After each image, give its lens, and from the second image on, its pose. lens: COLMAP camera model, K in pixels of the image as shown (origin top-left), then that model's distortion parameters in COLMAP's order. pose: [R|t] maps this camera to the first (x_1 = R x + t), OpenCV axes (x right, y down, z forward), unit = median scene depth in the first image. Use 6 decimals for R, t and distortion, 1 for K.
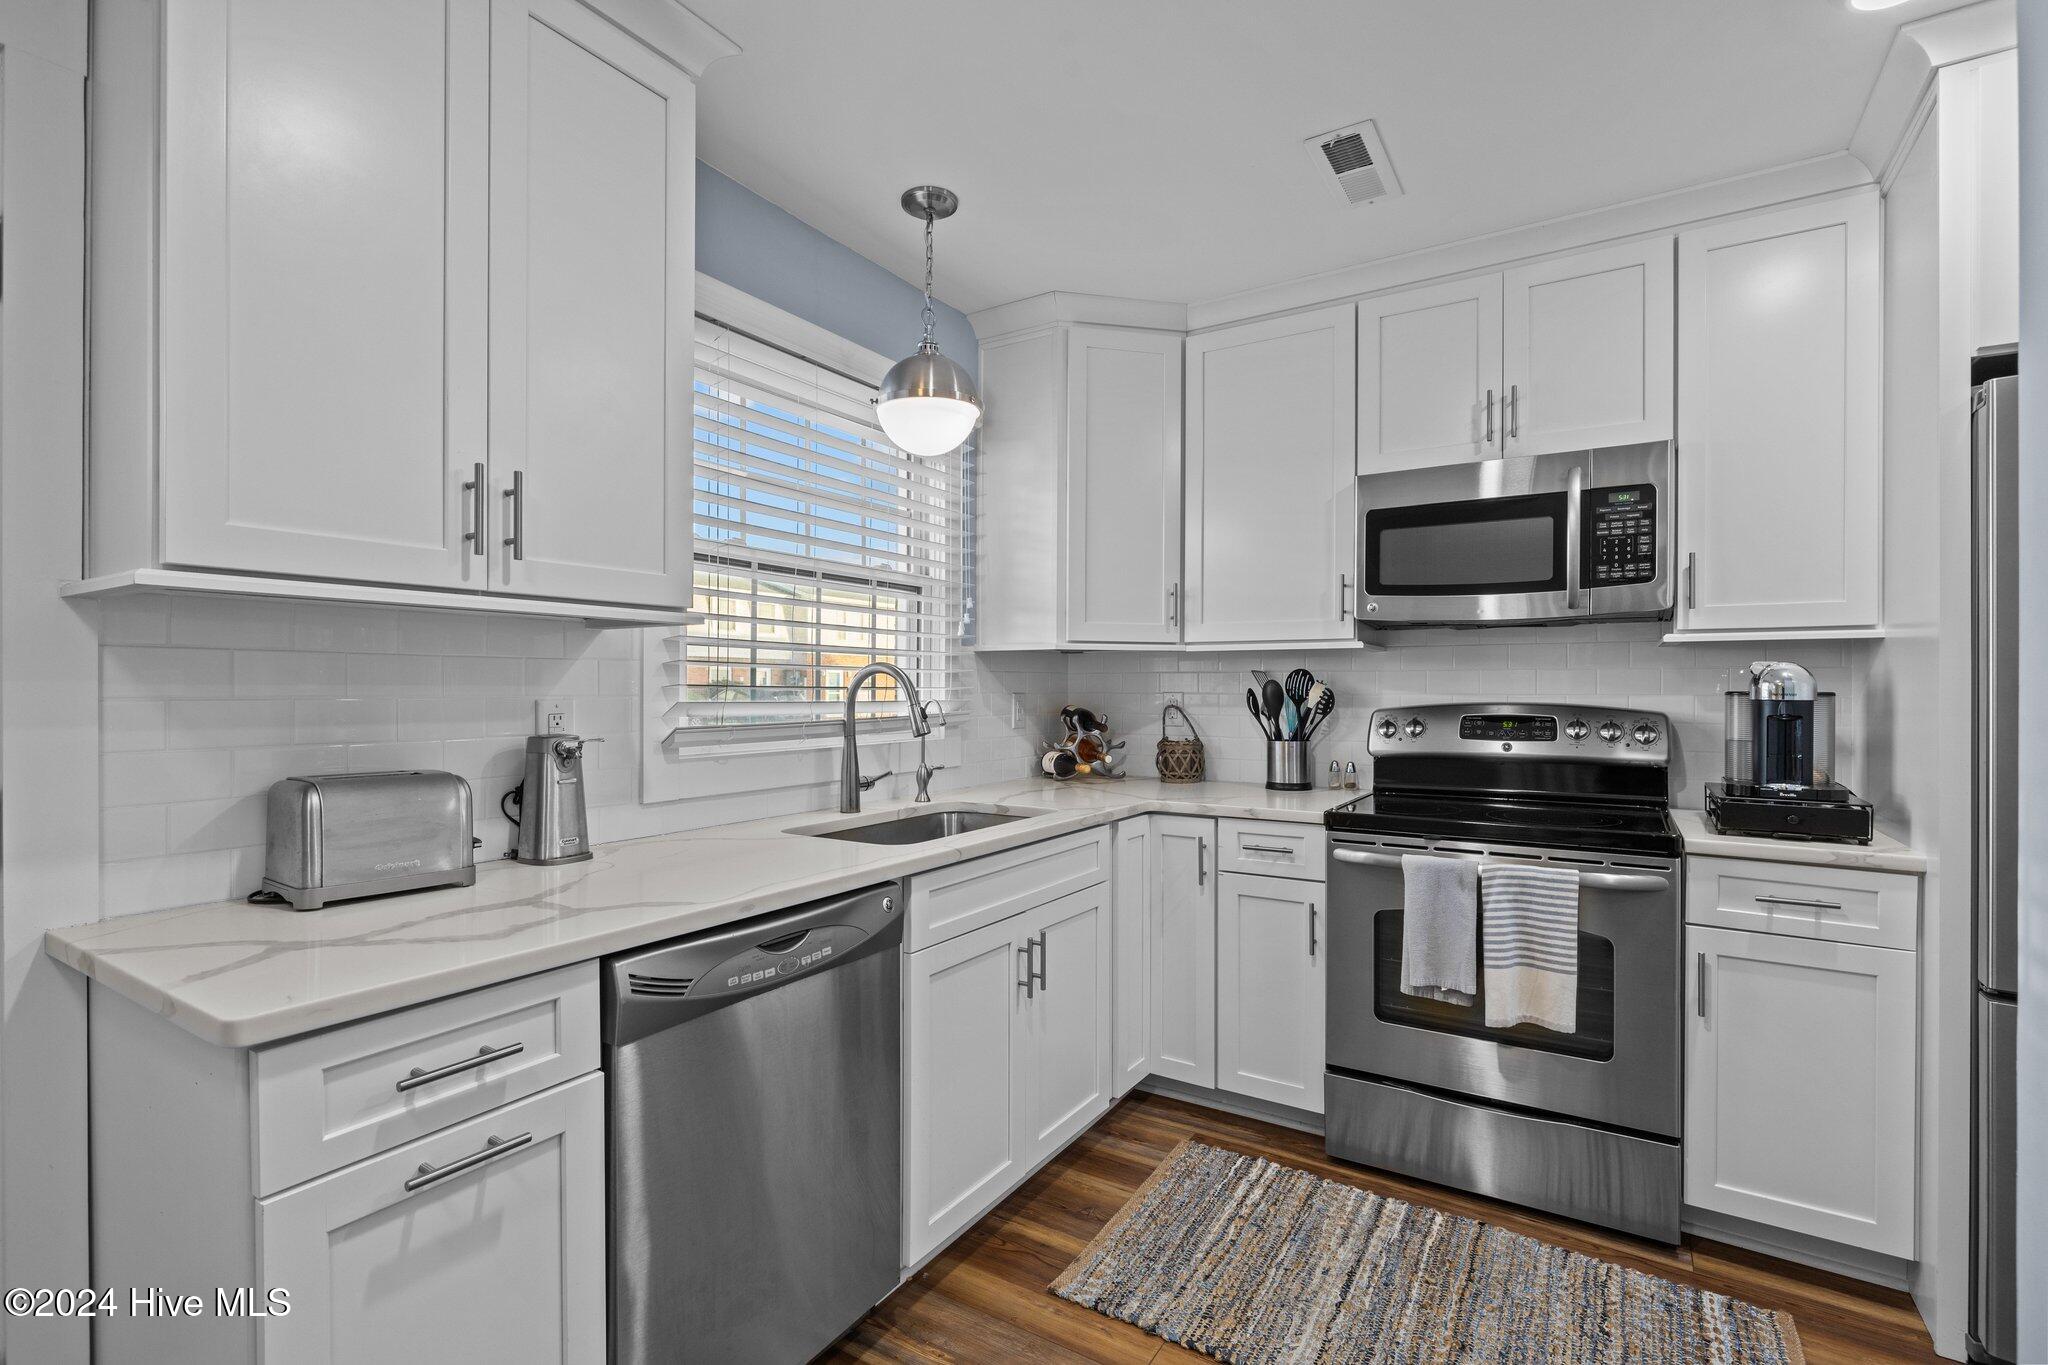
lens RADIAL K [[930.1, 0, 1022.5], [0, 930.1, 690.2], [0, 0, 1]] dist [0.001915, -0.000175]
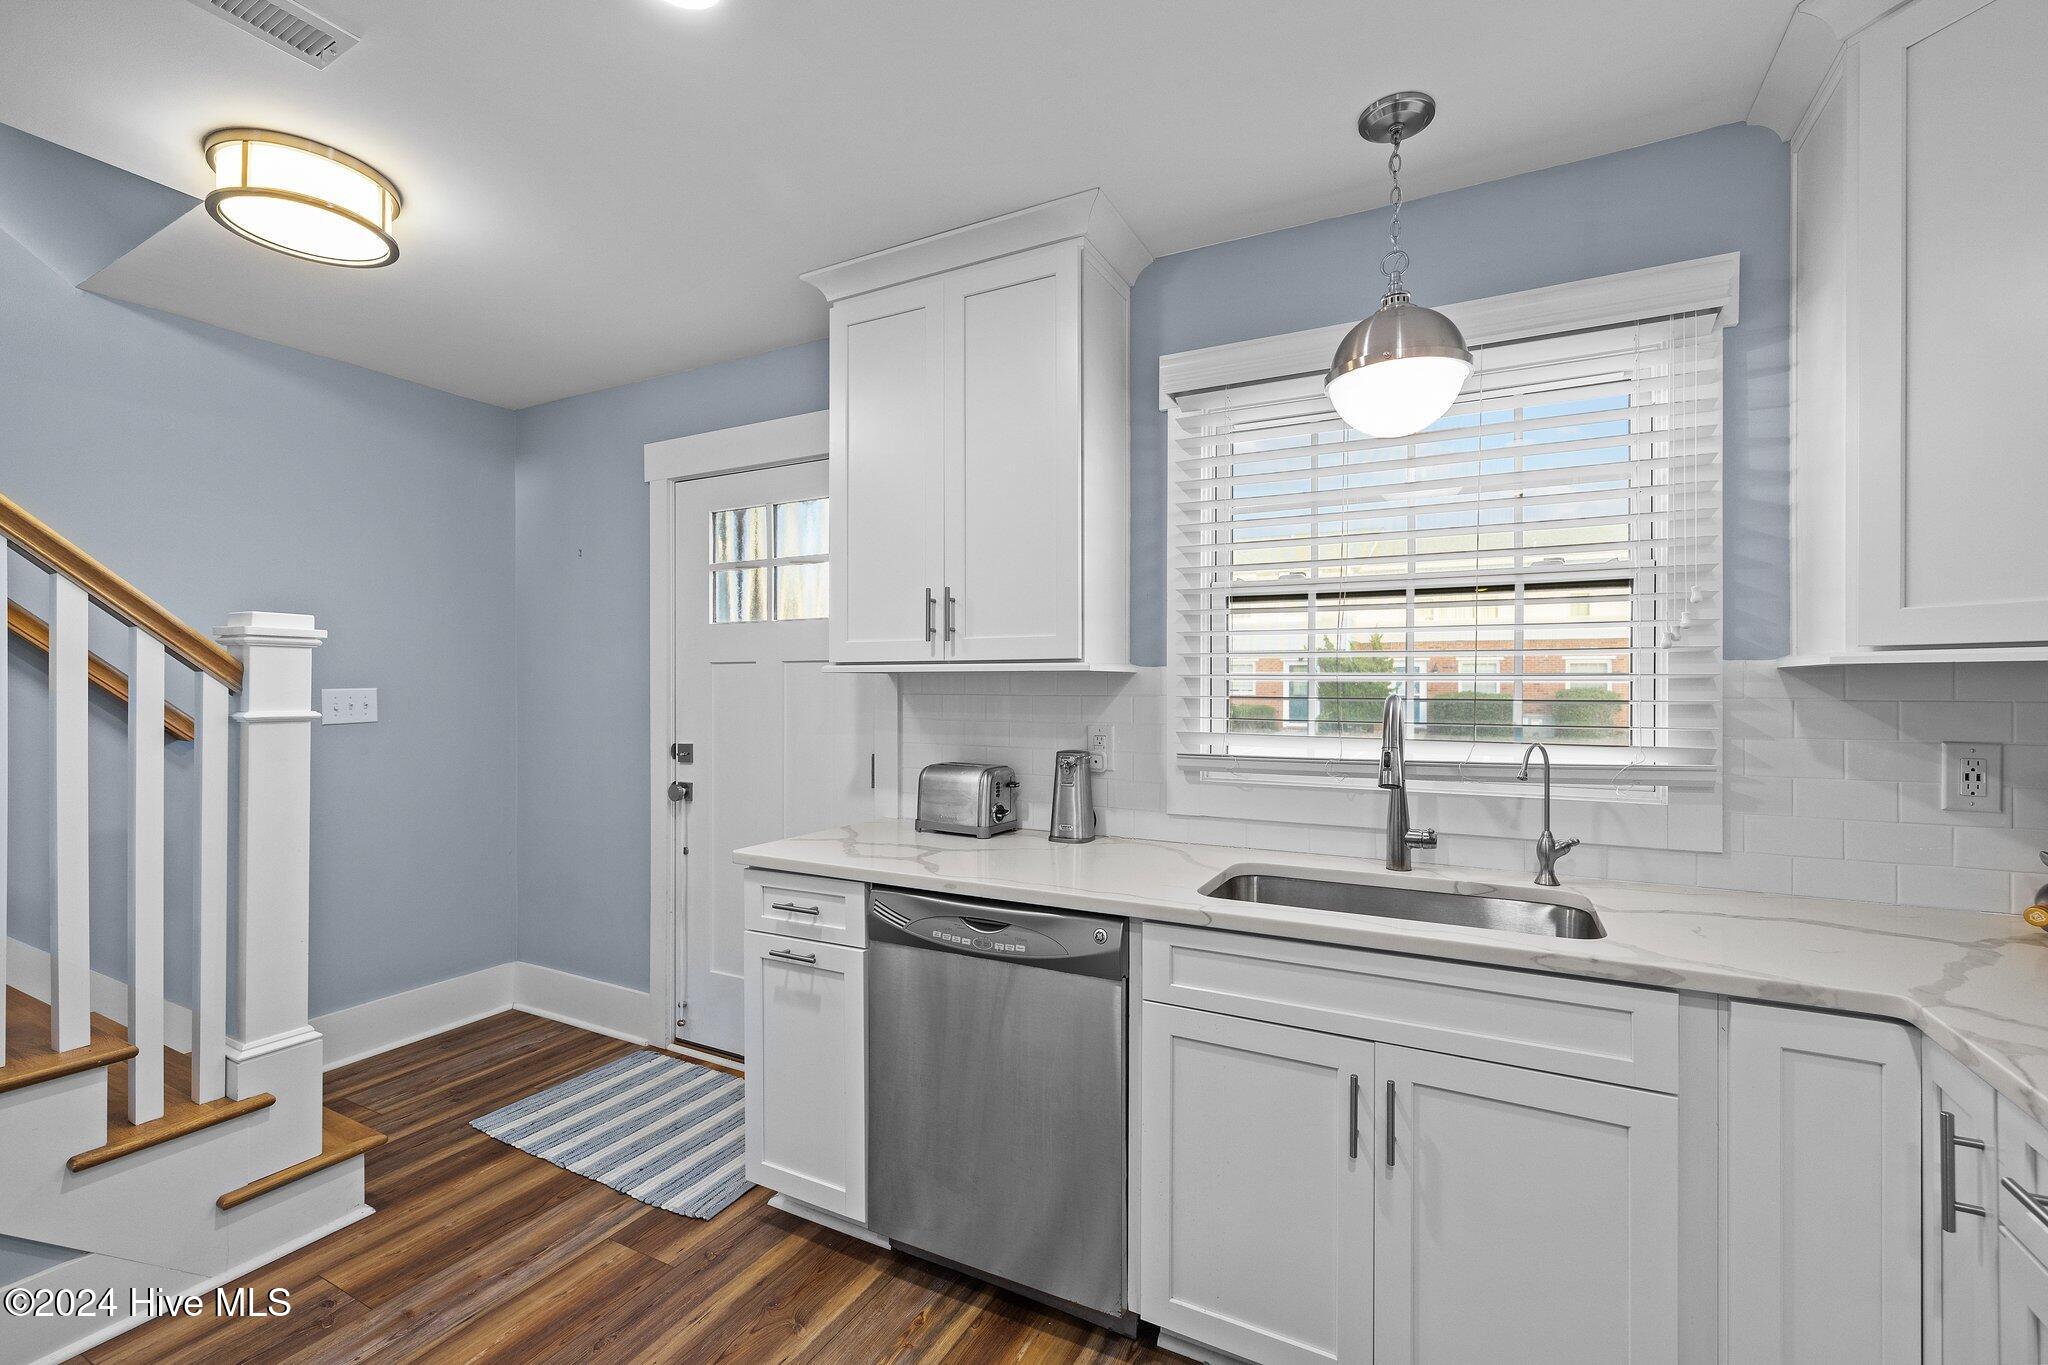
lens RADIAL K [[864.9, 0, 1028.5], [0, 864.9, 685.6], [0, 0, 1]] dist [-0.000299, 0.001163]
pose [[0.083405, -0.004020, -0.996508, 0.620700], [-0.004268, 0.999981, -0.004392, -0.034819], [0.996507, 0.004619, 0.083387, 0.638467]]
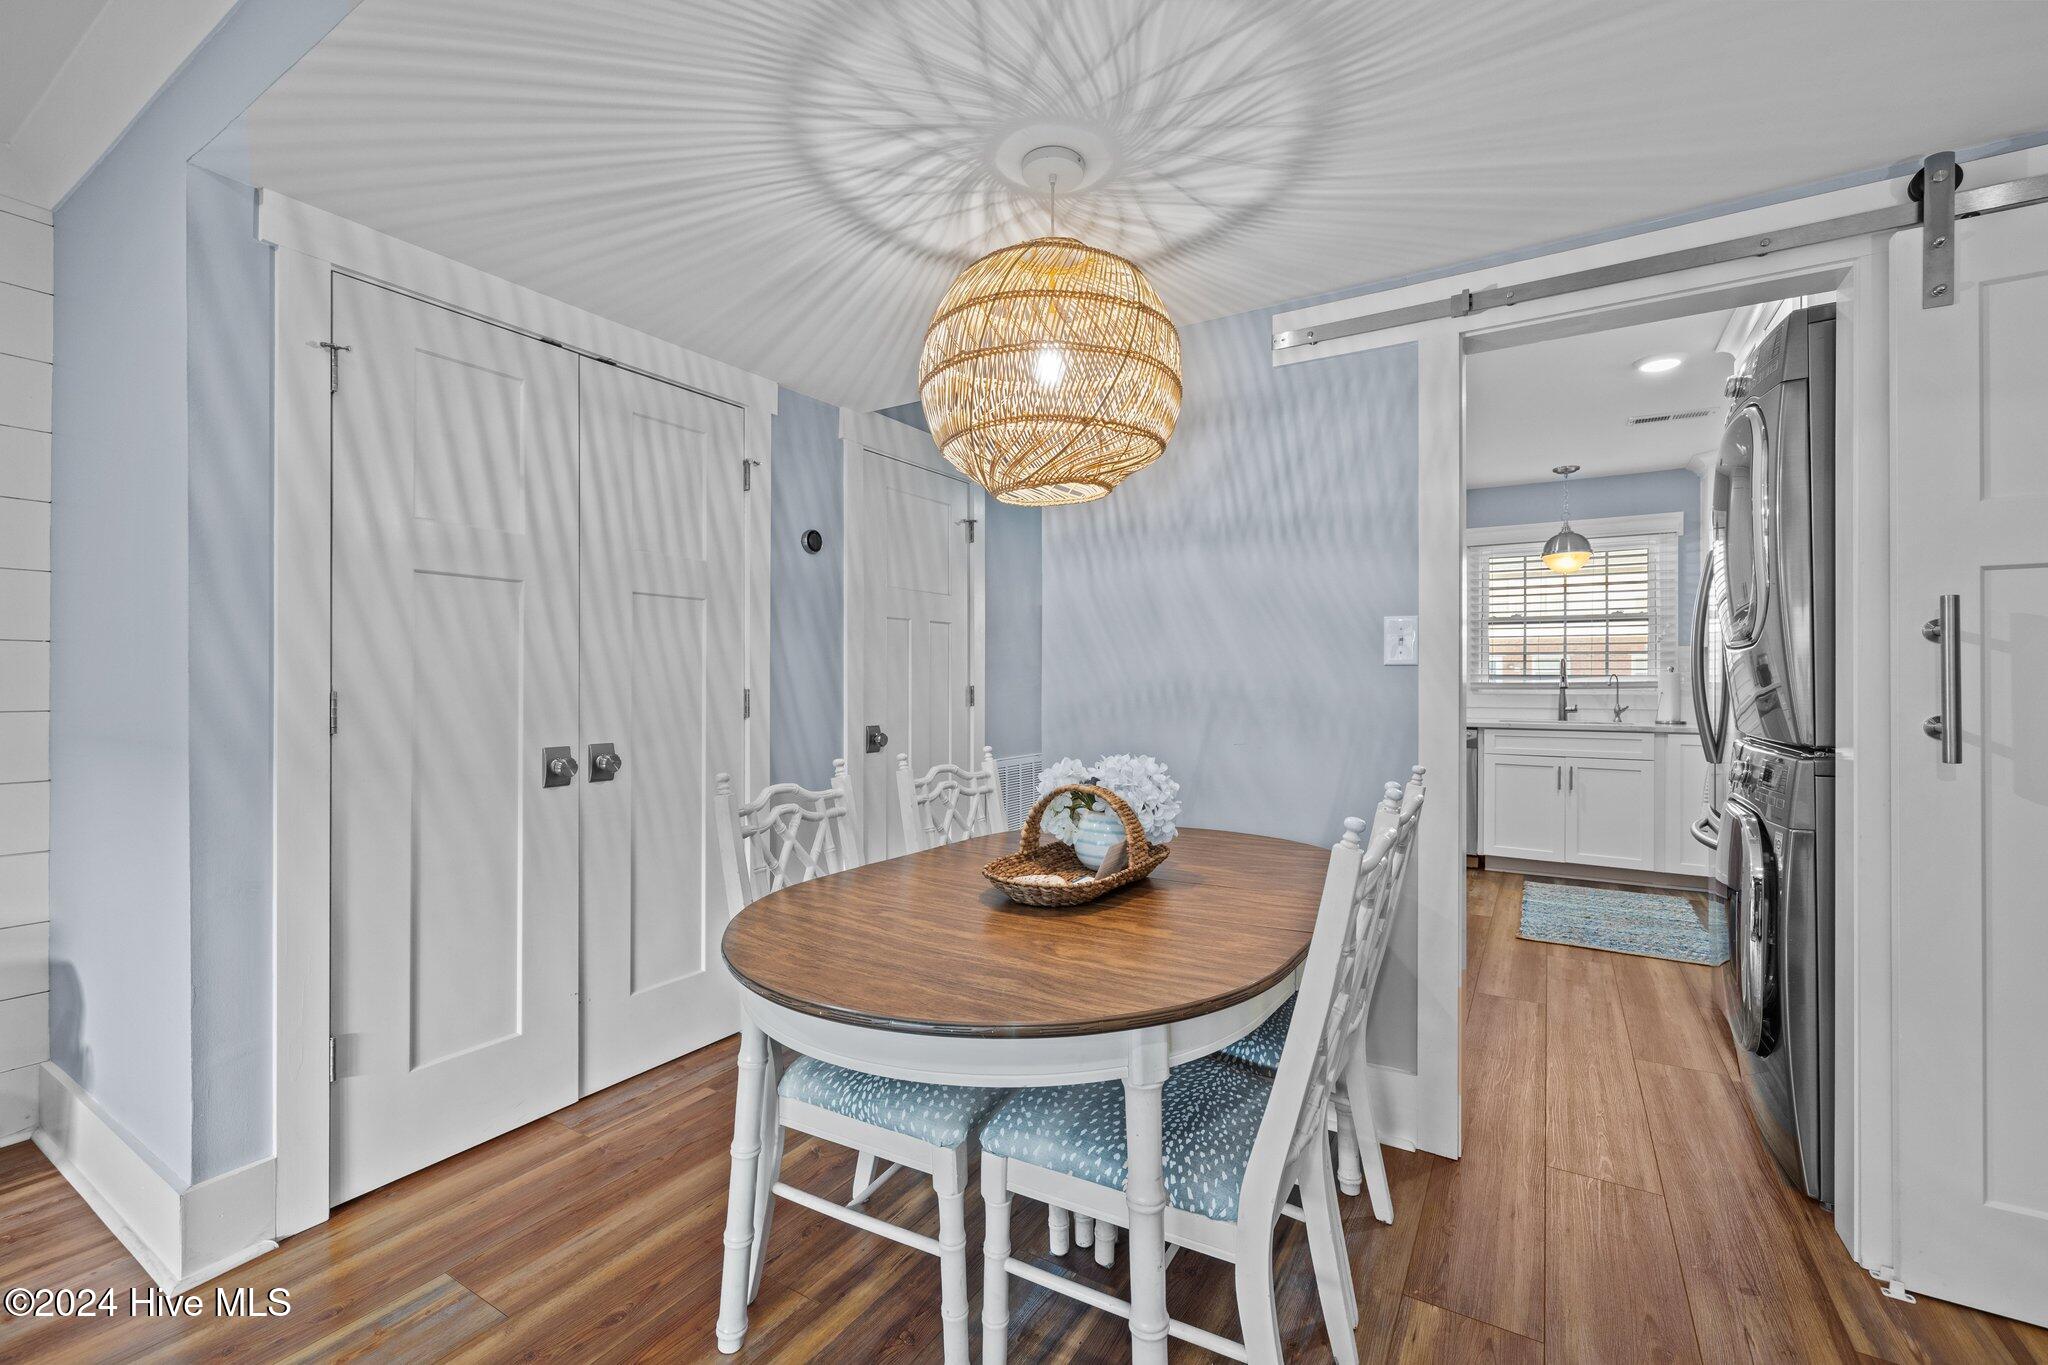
lens RADIAL K [[864.9, 0, 1018.6], [0, 864.9, 675.8], [0, 0, 1]] dist [-0.000299, 0.001163]
pose [[0.016127, -0.007645, -0.999841, 2.180848], [-0.006120, 0.999951, -0.007744, 0.043290], [0.999851, 0.006244, 0.016079, -0.477418]]
